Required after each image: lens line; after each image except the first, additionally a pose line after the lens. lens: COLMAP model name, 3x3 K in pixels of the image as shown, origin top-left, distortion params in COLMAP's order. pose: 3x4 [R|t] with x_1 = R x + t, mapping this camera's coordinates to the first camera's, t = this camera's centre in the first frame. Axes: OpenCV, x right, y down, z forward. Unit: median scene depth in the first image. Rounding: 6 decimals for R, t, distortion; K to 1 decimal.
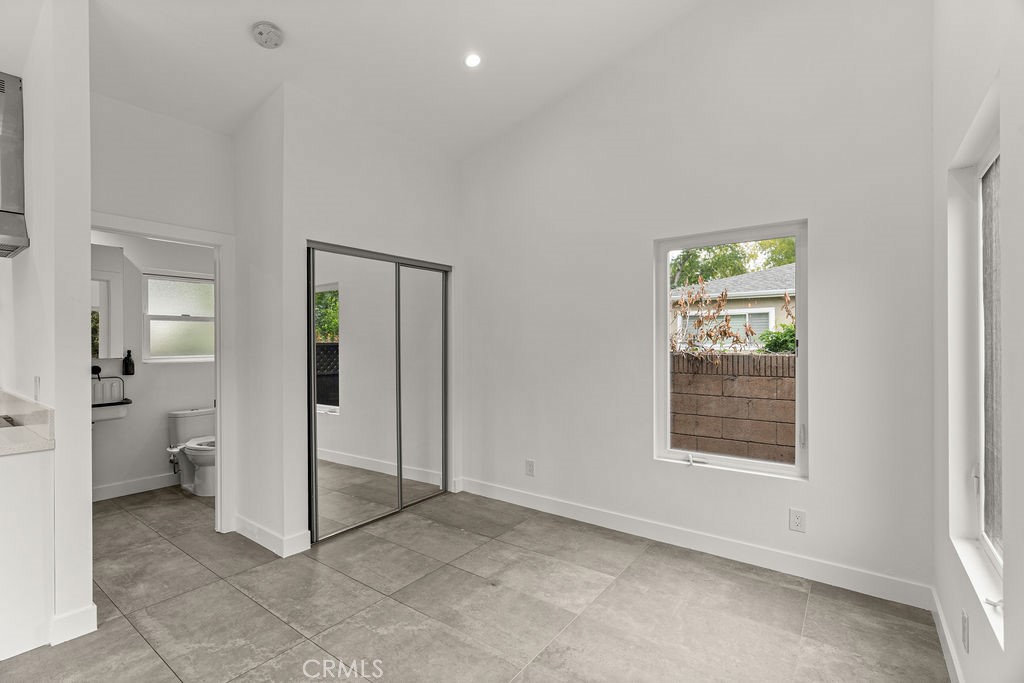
lens RADIAL K [[469.2, 0, 508.3], [0, 469.2, 345.7], [0, 0, 1]] dist [-0.000155, 0.000638]
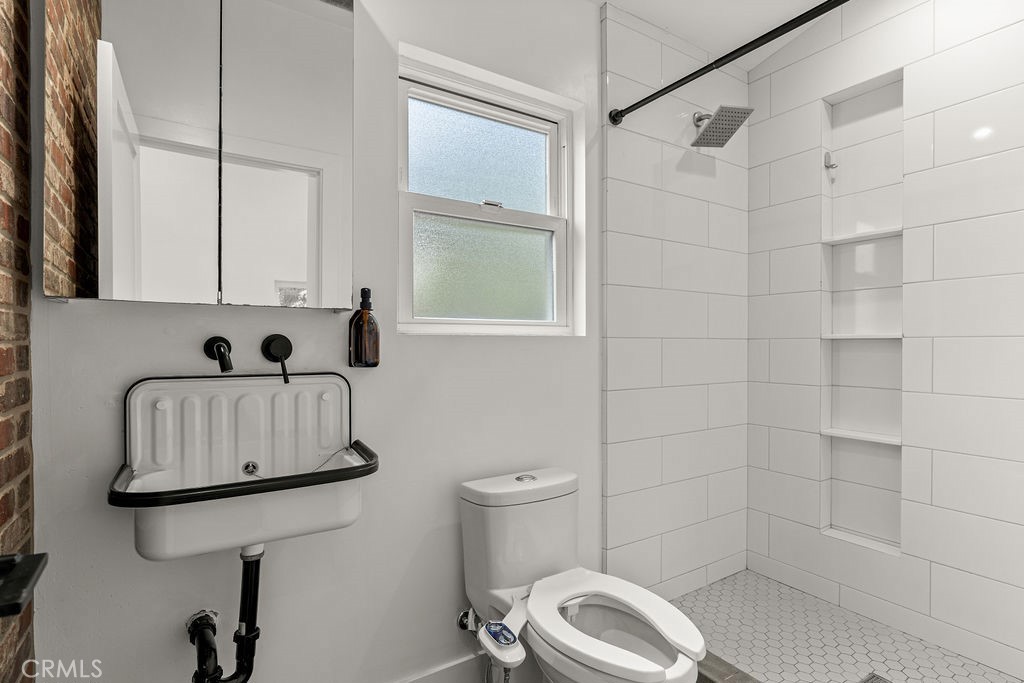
lens RADIAL K [[506.9, 0, 512.9], [0, 506.9, 342.3], [0, 0, 1]] dist [0.001886, 0.000052]
pose [[0.941096, 0.008049, -0.338045, -0.602645], [-0.009937, 0.999943, -0.003855, 0.046502], [0.337994, 0.006987, 0.941122, 0.716255]]
